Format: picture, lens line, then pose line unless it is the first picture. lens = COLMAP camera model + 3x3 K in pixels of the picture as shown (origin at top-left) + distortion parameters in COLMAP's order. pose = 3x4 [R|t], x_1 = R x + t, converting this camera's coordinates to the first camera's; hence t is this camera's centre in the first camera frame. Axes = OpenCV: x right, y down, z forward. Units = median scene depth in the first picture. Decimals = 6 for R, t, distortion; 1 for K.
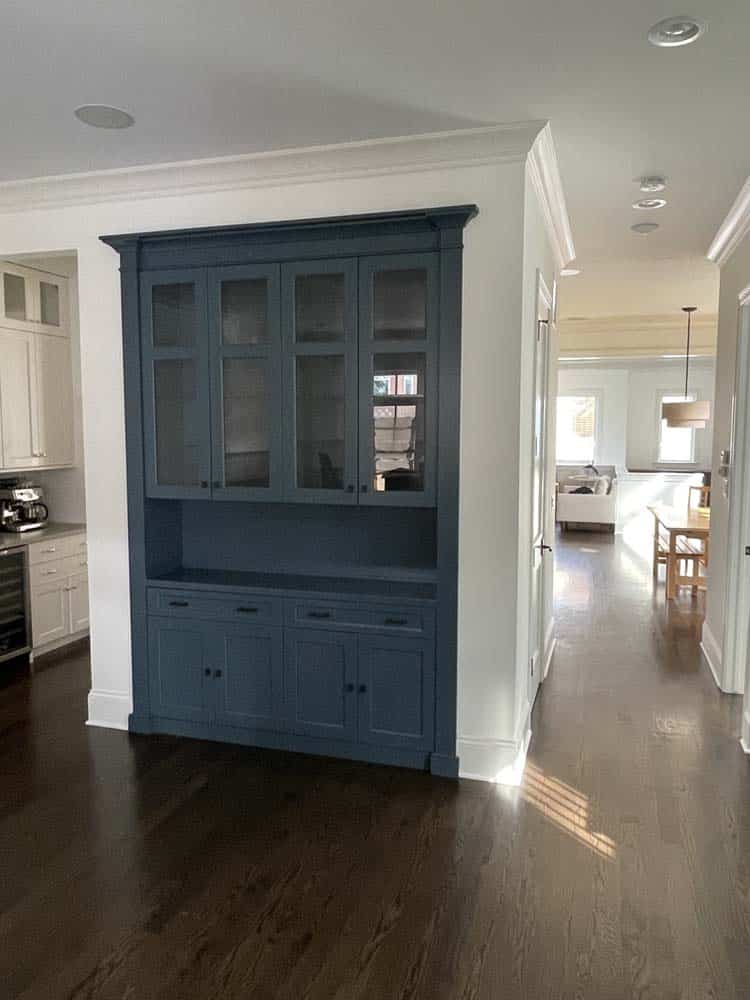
lens RADIAL K [[745.7, 0, 375.0], [0, 745.7, 500.0], [0, 0, 1]] dist [0.012702, 0.002209]
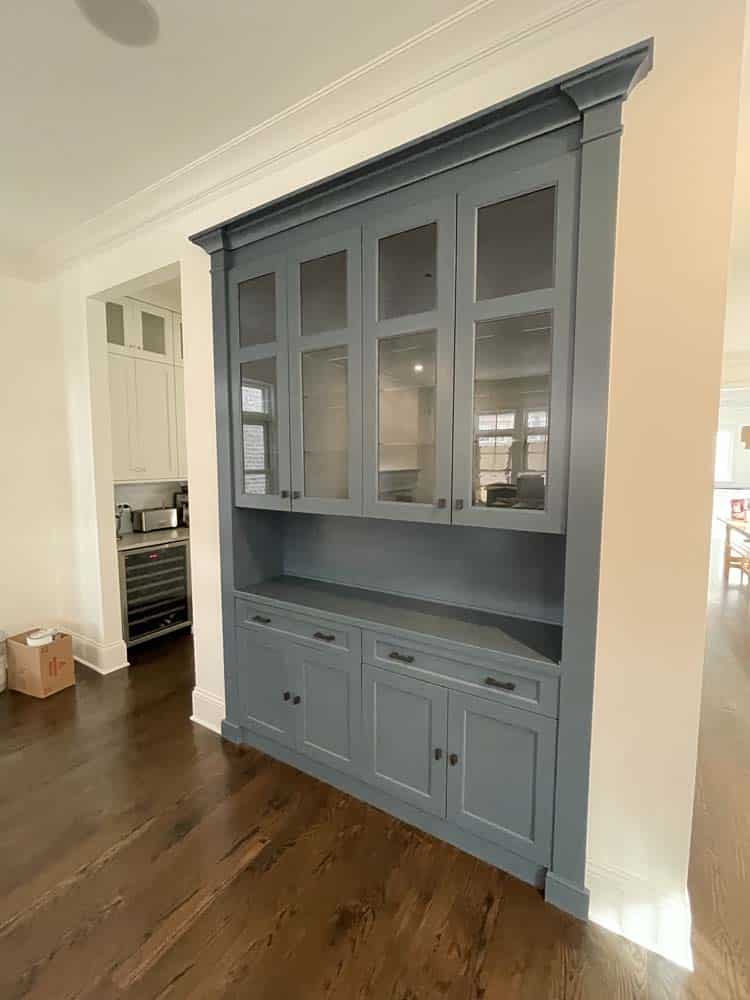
lens RADIAL K [[425.6, 0, 377.4], [0, 425.6, 498.7], [0, 0, 1]] dist [-0.001237, -0.000175]
pose [[0.971522, 0.020503, -0.236060, 0.005233], [-0.021990, 0.999751, -0.003667, -0.014782], [0.235926, 0.008754, 0.971732, 0.477319]]
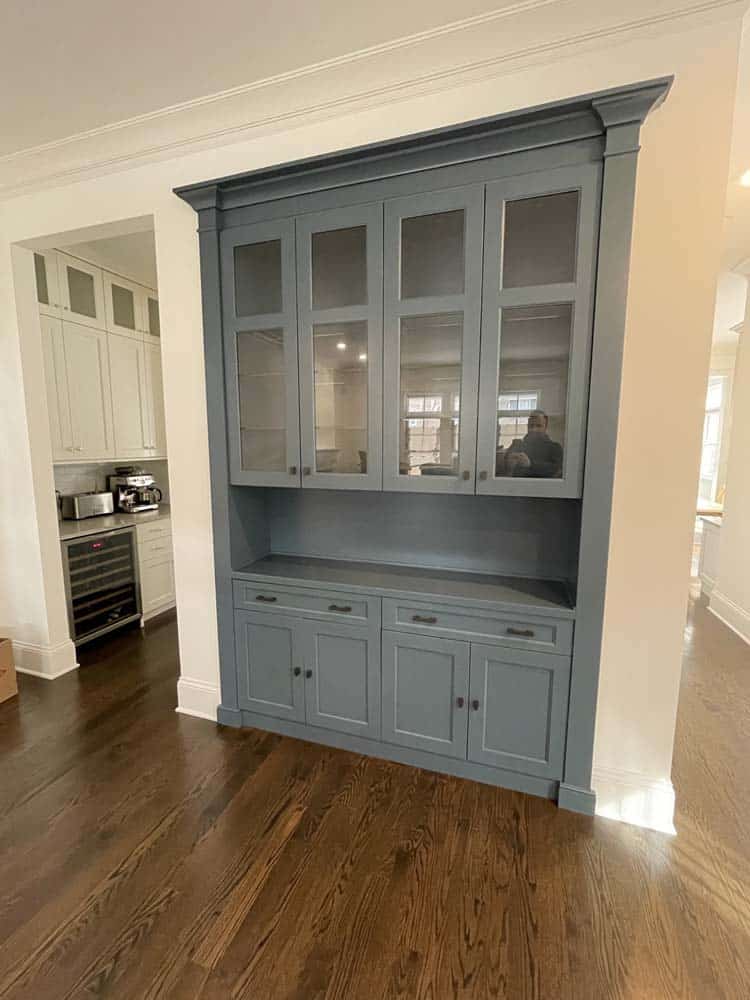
lens RADIAL K [[425.1, 0, 378.7], [0, 425.1, 498.7], [0, 0, 1]] dist [0.000790, 0.000230]
pose [[0.999917, 0.002982, -0.012517, -0.108467], [-0.002563, 0.999439, 0.033381, -0.003868], [0.012610, -0.033346, 0.999364, 0.444972]]
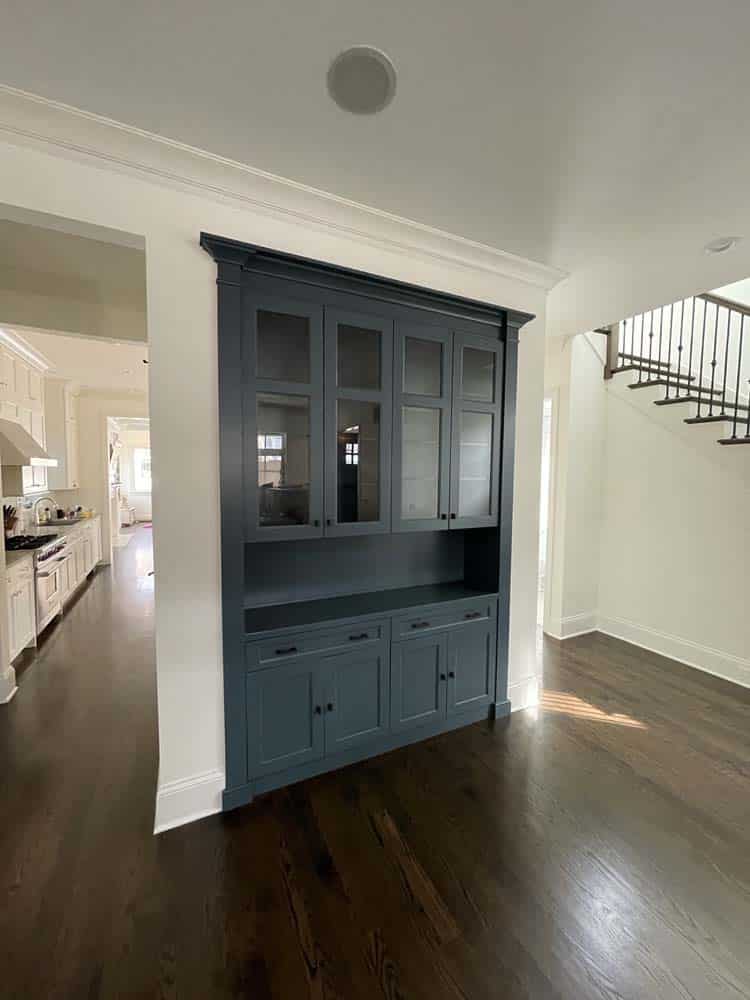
lens RADIAL K [[397.5, 0, 373.5], [0, 397.5, 504.0], [0, 0, 1]] dist [0.000122, 0.000129]
pose [[0.729314, -0.046052, 0.682628, -0.490070], [0.064693, 0.997904, -0.001796, -0.037013], [-0.681114, 0.045471, 0.730764, 0.513441]]
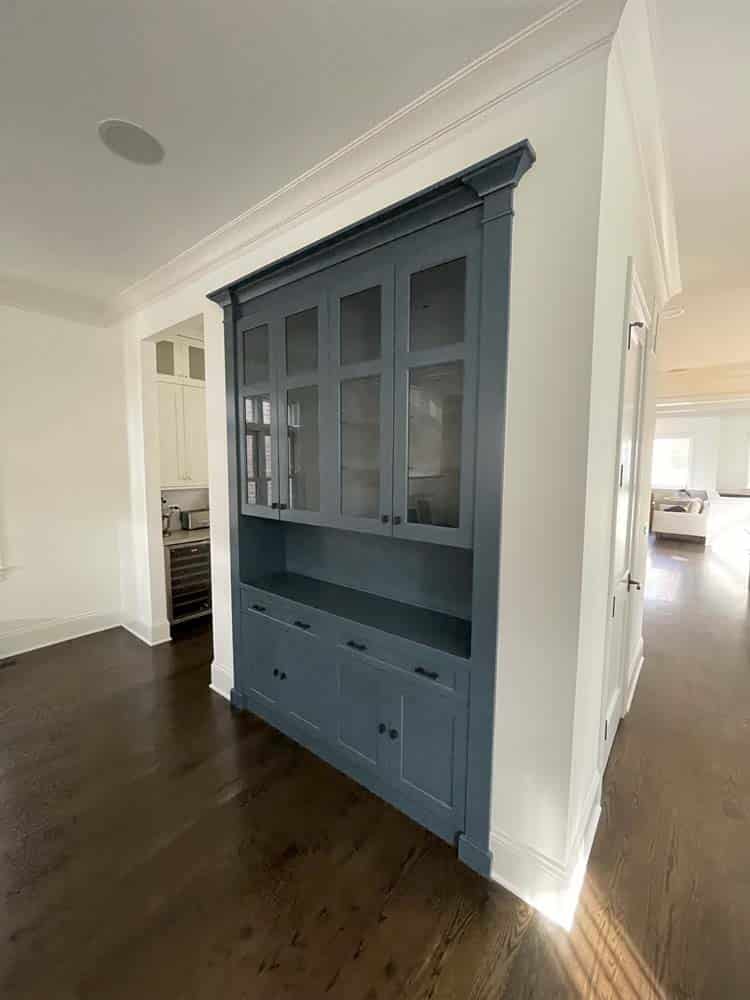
lens RADIAL K [[402.0, 0, 377.3], [0, 402.0, 498.4], [0, 0, 1]] dist [-0.002709, 0.000351]
pose [[0.933134, 0.037535, -0.357563, 0.116444], [-0.039615, 0.999214, 0.001508, -0.035495], [0.357339, 0.012758, 0.933888, 0.456268]]
